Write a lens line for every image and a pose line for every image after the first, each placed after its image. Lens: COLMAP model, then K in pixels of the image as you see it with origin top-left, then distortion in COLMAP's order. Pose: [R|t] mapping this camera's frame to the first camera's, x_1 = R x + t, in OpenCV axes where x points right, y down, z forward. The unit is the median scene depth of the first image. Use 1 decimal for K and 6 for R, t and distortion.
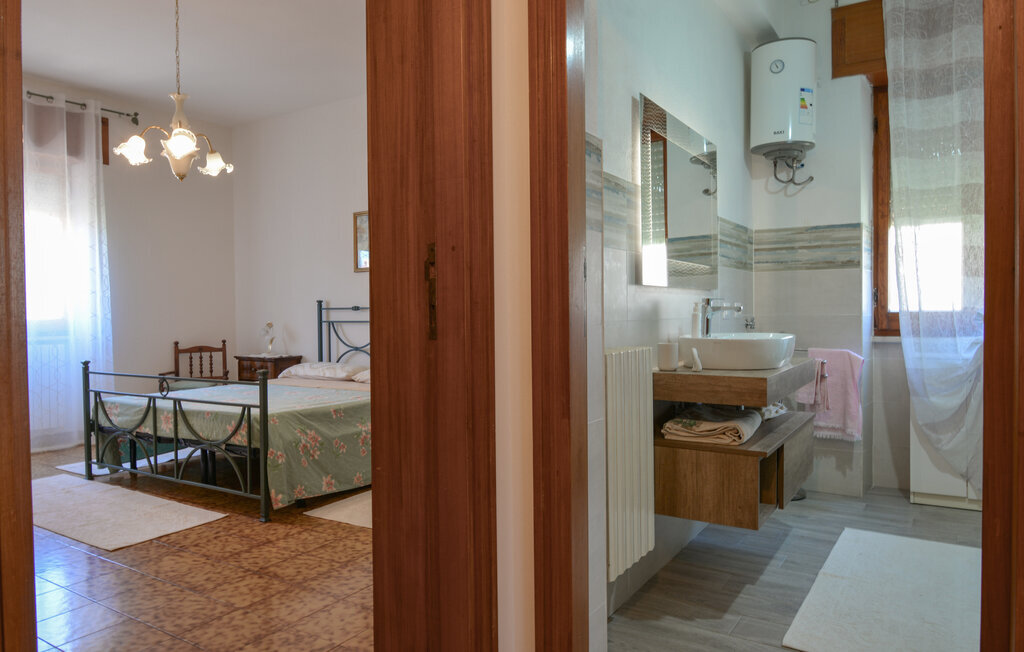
lens RADIAL K [[686.9, 0, 498.9], [0, 686.9, 326.9], [0, 0, 1]] dist [-0.000506, -0.016266]
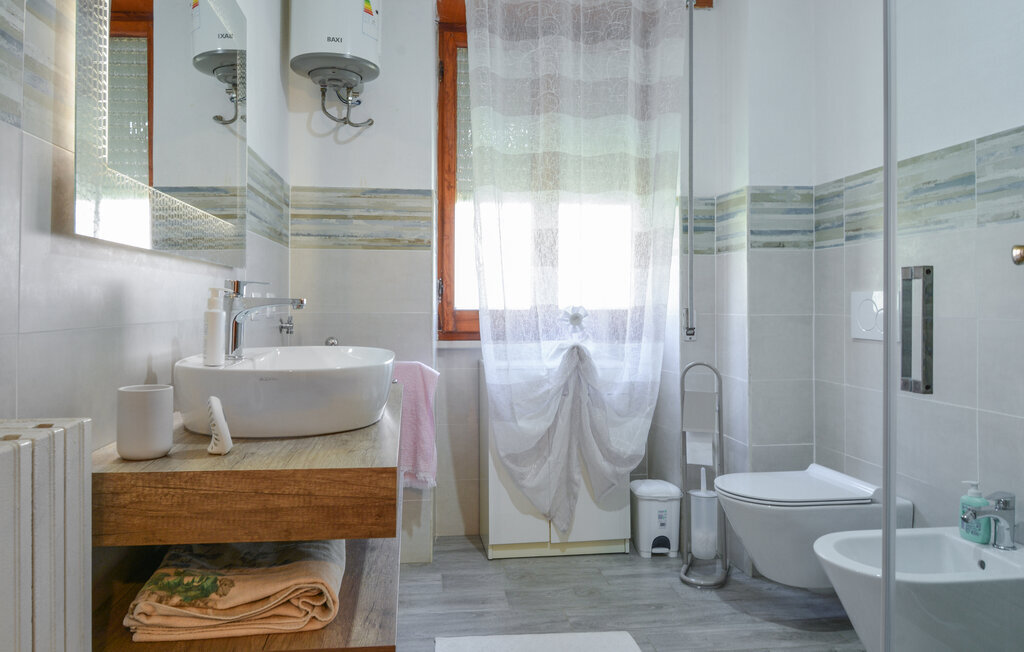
lens RADIAL K [[686.9, 0, 483.2], [0, 686.9, 289.0], [0, 0, 1]] dist [-0.000506, -0.016266]
pose [[0.771706, 0.025667, 0.635461, 0.101125], [0.004309, 0.998951, -0.045582, -0.009896], [-0.635965, 0.037915, 0.770786, 0.401495]]
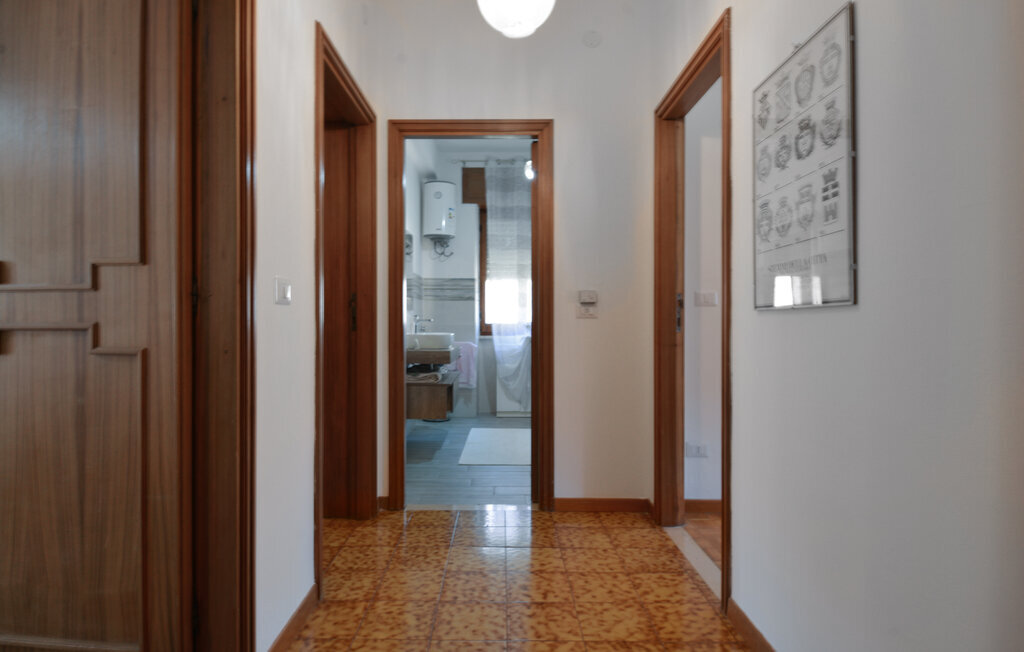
lens RADIAL K [[569.1, 0, 511.4], [0, 569.1, 328.9], [0, 0, 1]] dist [-0.033592, 0.000186]
pose [[0.825277, 0.004822, 0.564708, -0.321794], [0.002386, 0.999925, -0.012025, 0.014831], [-0.564723, 0.011271, 0.825203, -0.425989]]
